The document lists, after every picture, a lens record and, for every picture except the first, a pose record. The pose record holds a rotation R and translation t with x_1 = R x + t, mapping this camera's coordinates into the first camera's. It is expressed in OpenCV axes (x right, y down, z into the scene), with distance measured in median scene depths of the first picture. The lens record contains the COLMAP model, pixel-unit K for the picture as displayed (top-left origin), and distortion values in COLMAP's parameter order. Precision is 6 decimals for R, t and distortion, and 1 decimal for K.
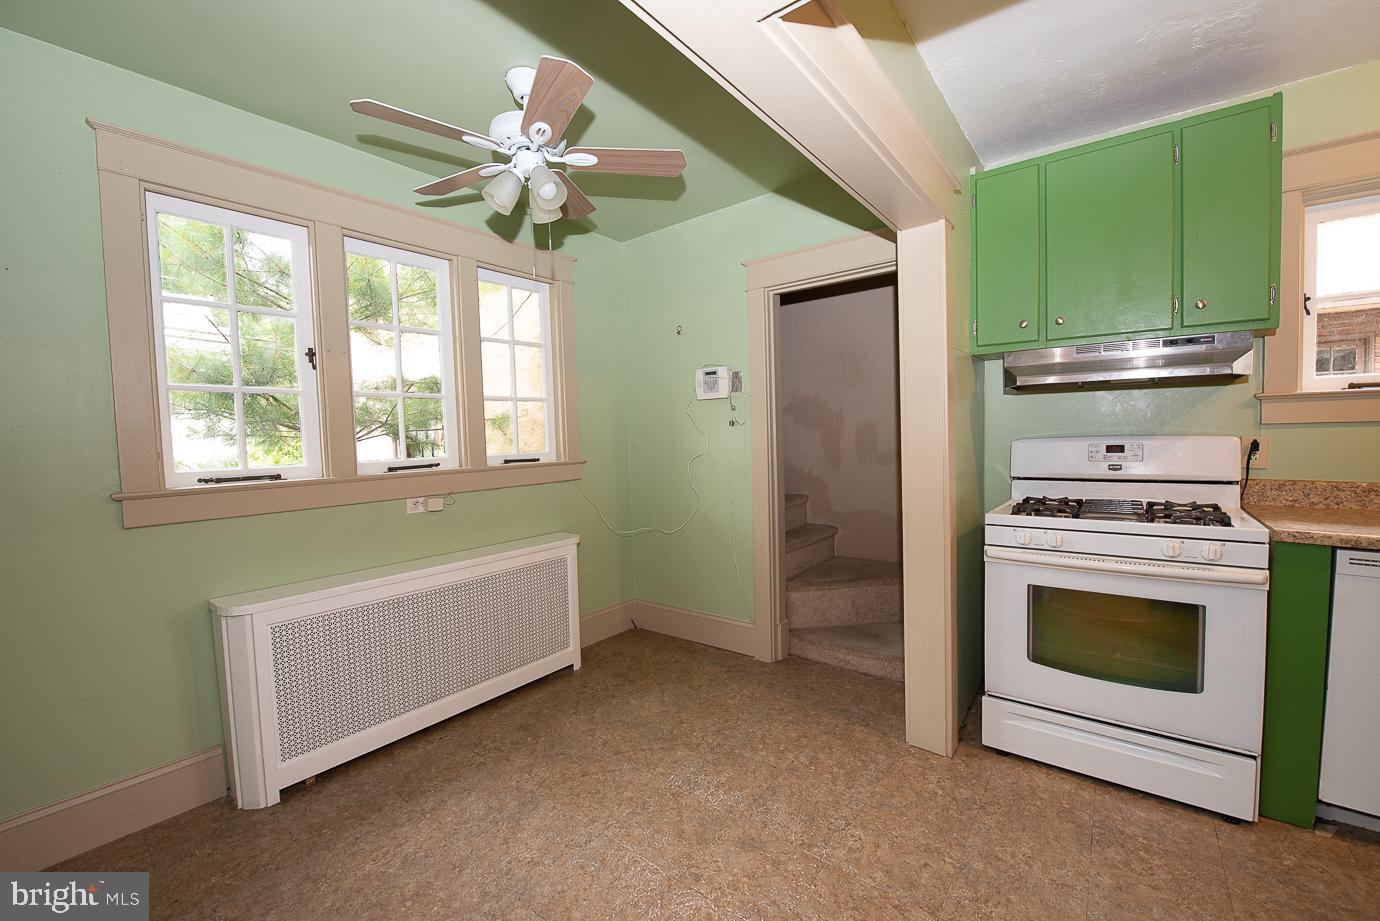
lens RADIAL K [[549.7, 0, 686.5], [0, 549.7, 461.0], [0, 0, 1]] dist [-0.014761, -0.000958]
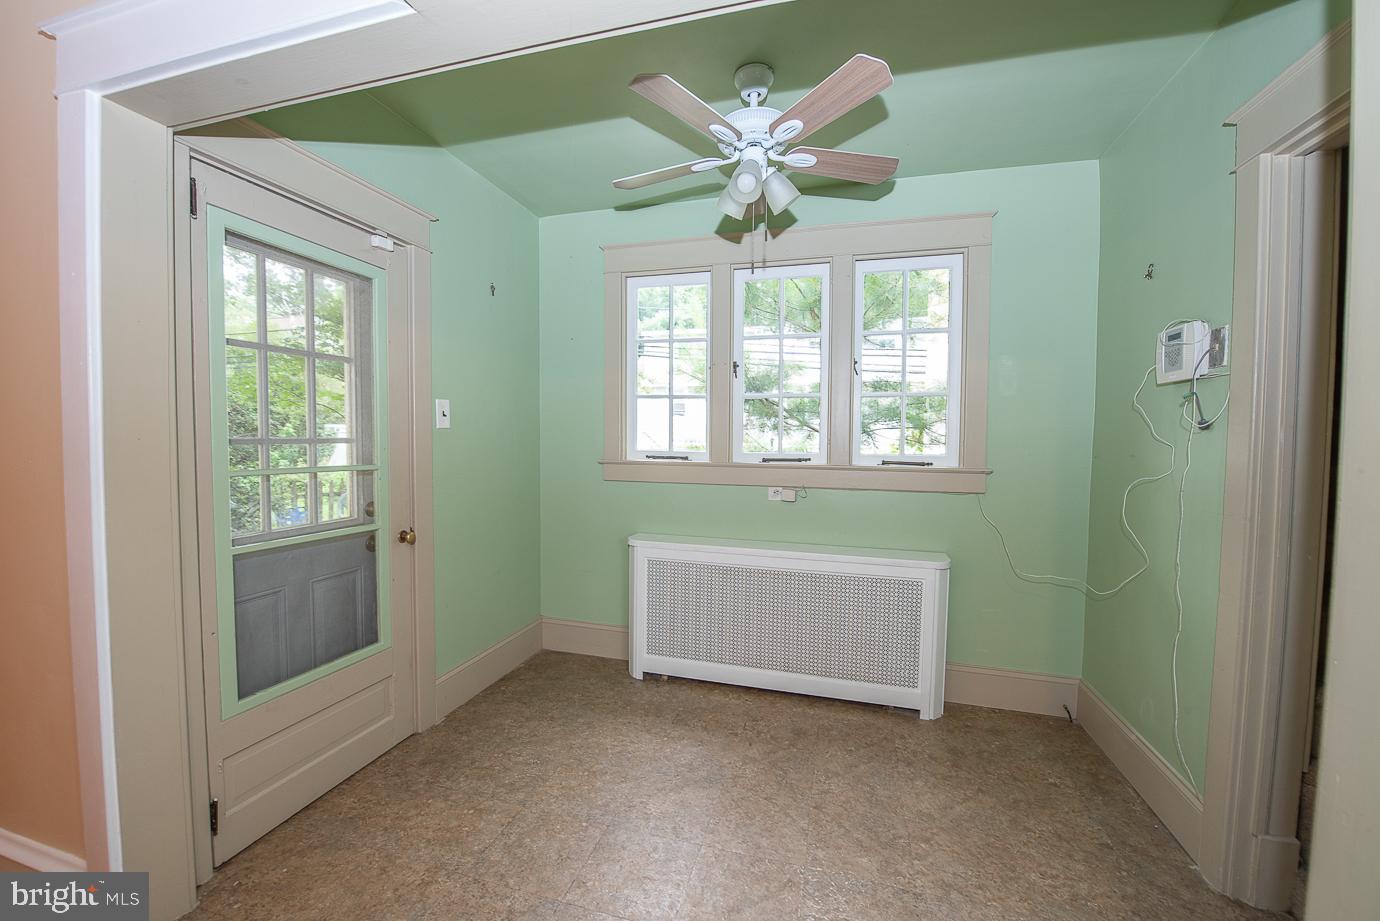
lens RADIAL K [[549.7, 0, 688.1], [0, 549.7, 460.6], [0, 0, 1]] dist [-0.014761, -0.000958]
pose [[0.381104, 0.074164, -0.921553, 0.473667], [-0.067740, 0.996338, 0.052169, -0.033467], [0.922047, 0.042545, 0.384732, 0.401800]]
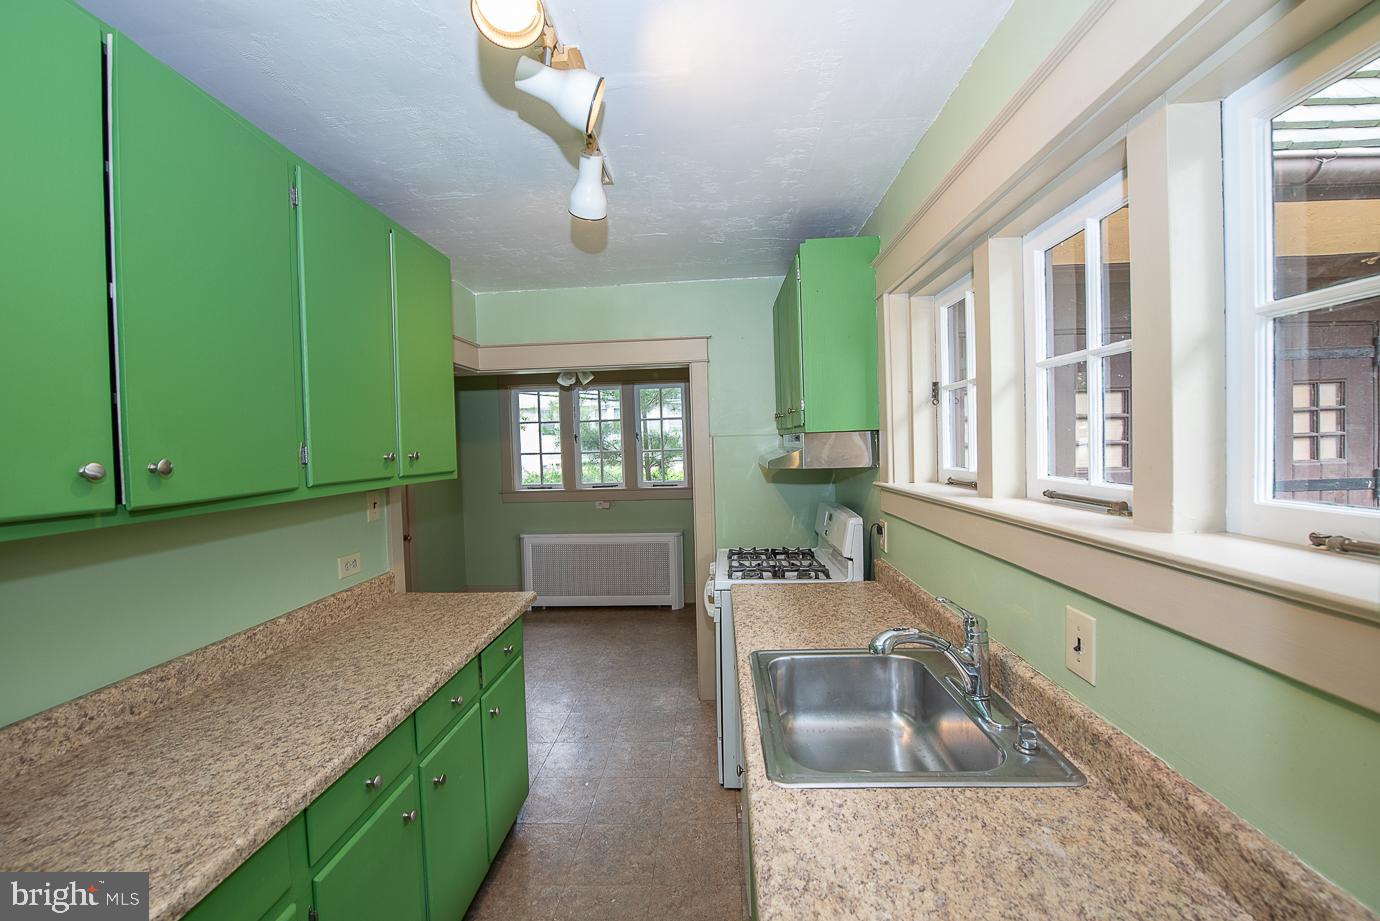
lens RADIAL K [[549.7, 0, 684.5], [0, 549.7, 460.8], [0, 0, 1]] dist [-0.014761, -0.000958]
pose [[0.571903, 0.034229, -0.819607, 1.447745], [-0.028364, 0.999357, 0.021944, -0.146772], [0.819831, 0.010697, 0.572506, 0.046254]]
